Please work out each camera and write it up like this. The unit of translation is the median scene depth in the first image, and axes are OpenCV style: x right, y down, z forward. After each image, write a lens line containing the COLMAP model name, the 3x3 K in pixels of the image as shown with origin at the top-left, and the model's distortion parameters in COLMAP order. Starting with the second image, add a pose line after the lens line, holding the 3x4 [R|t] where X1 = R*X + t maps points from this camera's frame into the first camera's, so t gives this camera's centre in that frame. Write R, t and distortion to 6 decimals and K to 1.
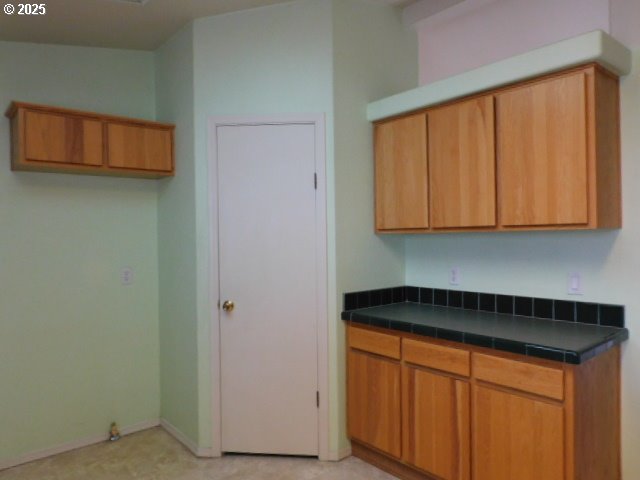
lens RADIAL K [[468.9, 0, 330.1], [0, 468.9, 238.8], [0, 0, 1]] dist [-0.005787, -0.000813]
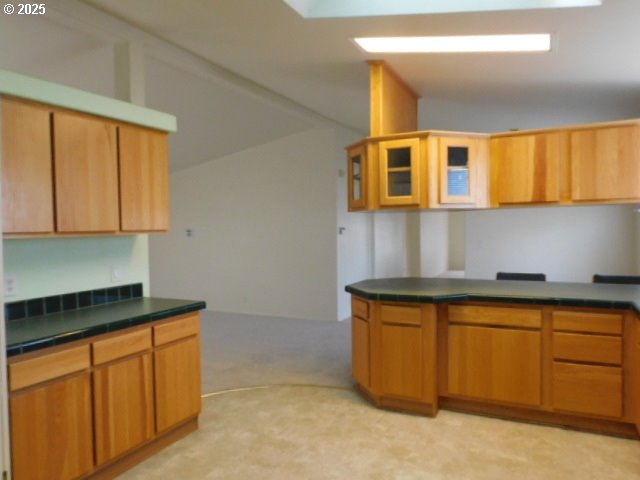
lens RADIAL K [[468.9, 0, 330.1], [0, 468.9, 238.8], [0, 0, 1]] dist [-0.005787, -0.000813]
pose [[-0.429421, -0.001831, 0.903103, -0.948440], [0.026818, 0.999531, 0.014778, -0.009377], [-0.902706, 0.030565, -0.429170, 0.967962]]
